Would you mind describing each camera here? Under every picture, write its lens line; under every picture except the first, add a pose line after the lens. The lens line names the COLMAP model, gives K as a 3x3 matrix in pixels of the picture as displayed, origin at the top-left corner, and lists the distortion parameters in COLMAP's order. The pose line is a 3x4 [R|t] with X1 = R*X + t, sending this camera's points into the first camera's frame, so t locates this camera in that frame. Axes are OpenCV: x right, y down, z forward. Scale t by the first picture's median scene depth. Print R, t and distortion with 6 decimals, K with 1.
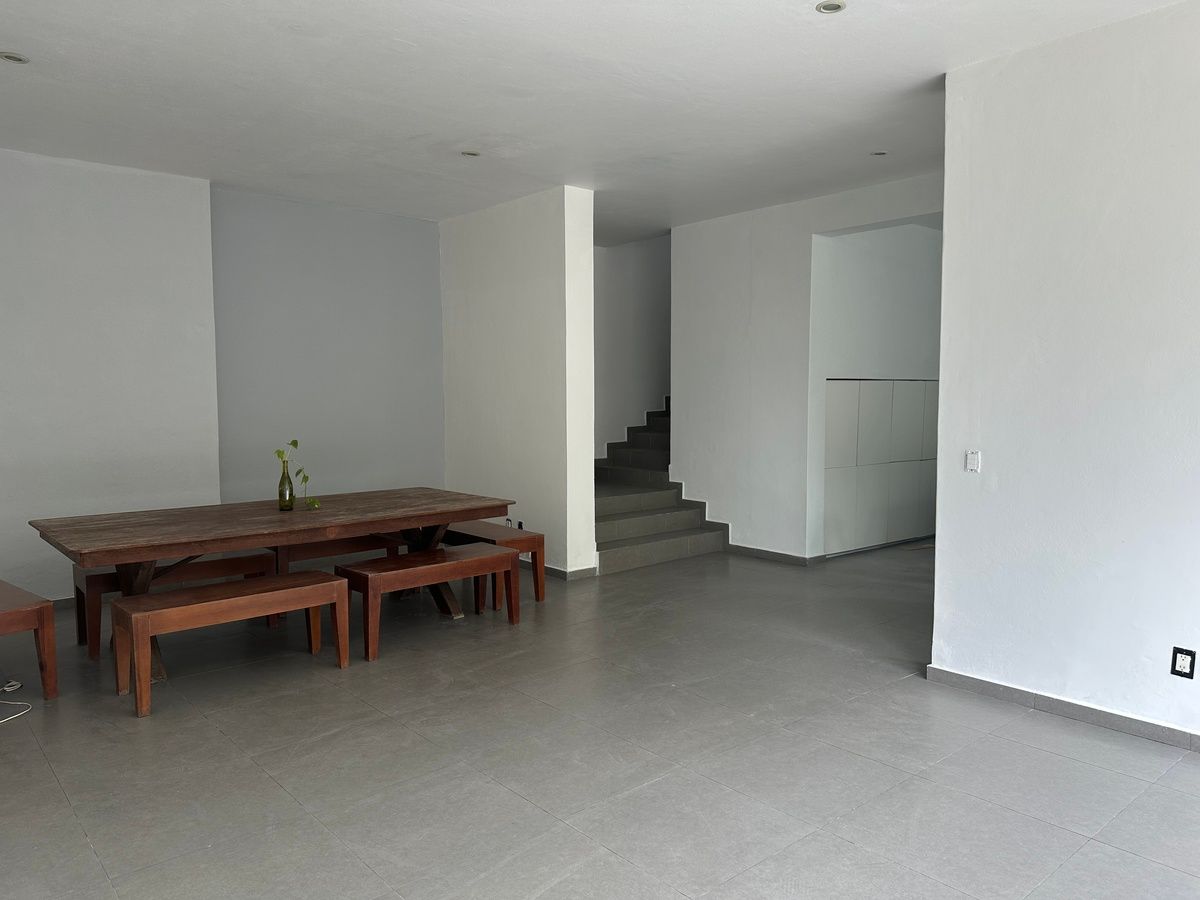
lens RADIAL K [[826.1, 0, 600.0], [0, 826.1, 450.0], [0, 0, 1]] dist [0.075904, -0.111635]
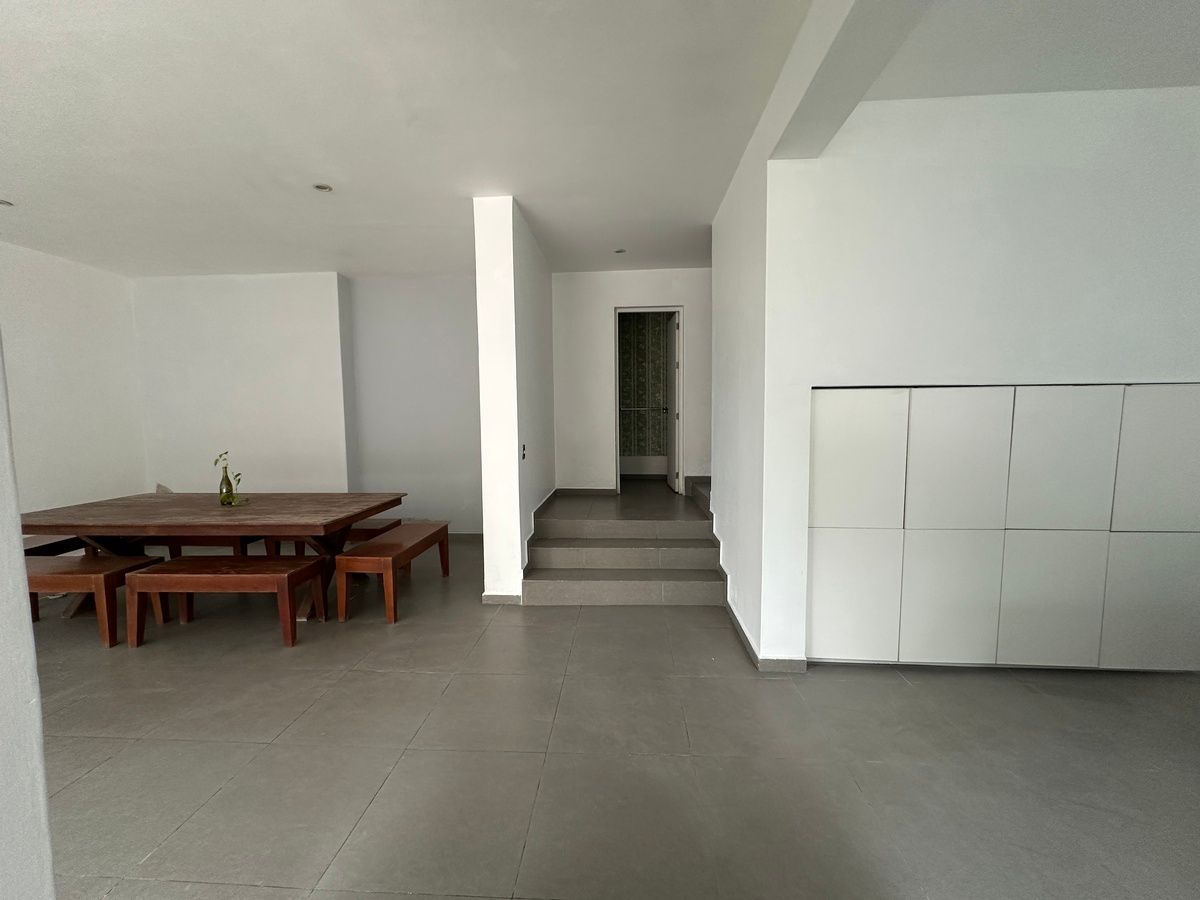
lens RADIAL K [[478.4, 0, 600.0], [0, 478.4, 450.0], [0, 0, 1]] dist [0.001826, 0.000139]
pose [[0.708664, 0.046074, -0.704040, 0.523232], [-0.039768, 0.998888, 0.025340, -0.051861], [0.704424, 0.010041, 0.709708, 0.799524]]
